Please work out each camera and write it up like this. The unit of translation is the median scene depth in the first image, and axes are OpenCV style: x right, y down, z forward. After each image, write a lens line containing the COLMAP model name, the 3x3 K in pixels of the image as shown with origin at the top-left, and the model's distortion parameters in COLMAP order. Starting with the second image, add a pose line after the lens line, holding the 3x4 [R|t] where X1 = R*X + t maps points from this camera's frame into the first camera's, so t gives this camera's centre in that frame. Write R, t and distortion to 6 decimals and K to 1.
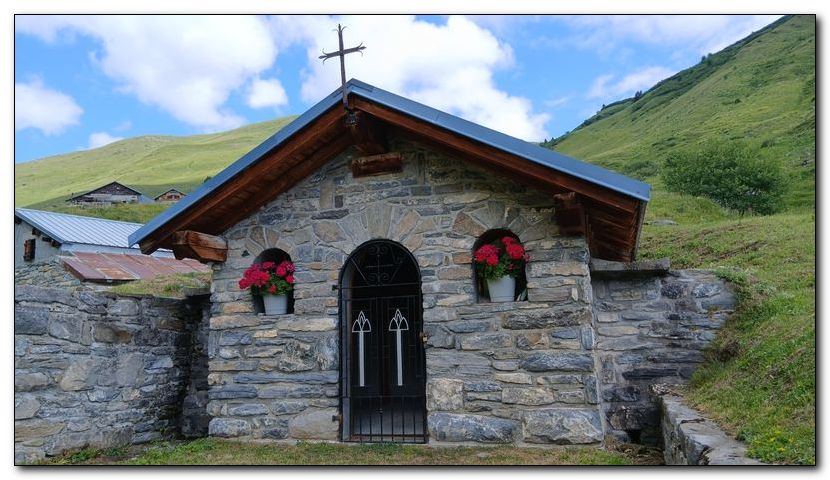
lens RADIAL K [[605.7, 0, 414.9], [0, 605.7, 277.3], [0, 0, 1]] dist [-0.000475, -0.001406]
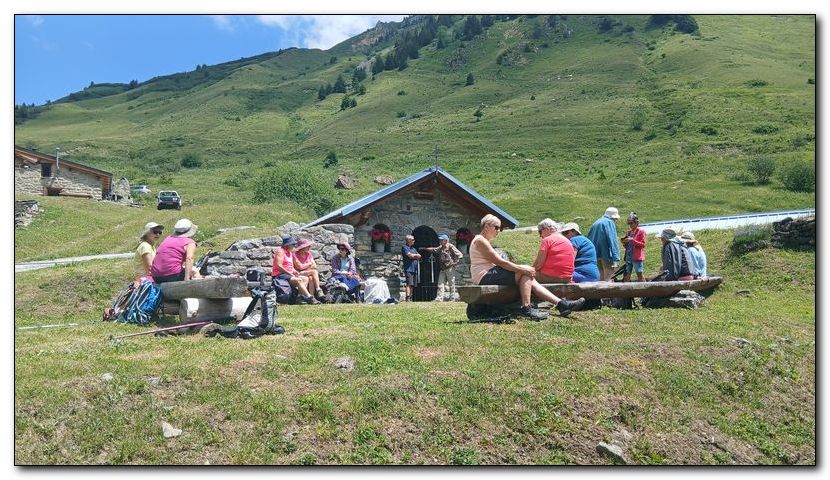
lens RADIAL K [[605.7, 0, 414.9], [0, 605.7, 277.3], [0, 0, 1]] dist [-0.000475, -0.001406]
pose [[0.675170, 0.057434, 0.735423, -1.799875], [-0.063177, 0.997803, -0.019925, 0.190714], [-0.734952, -0.033009, 0.677315, -0.643472]]
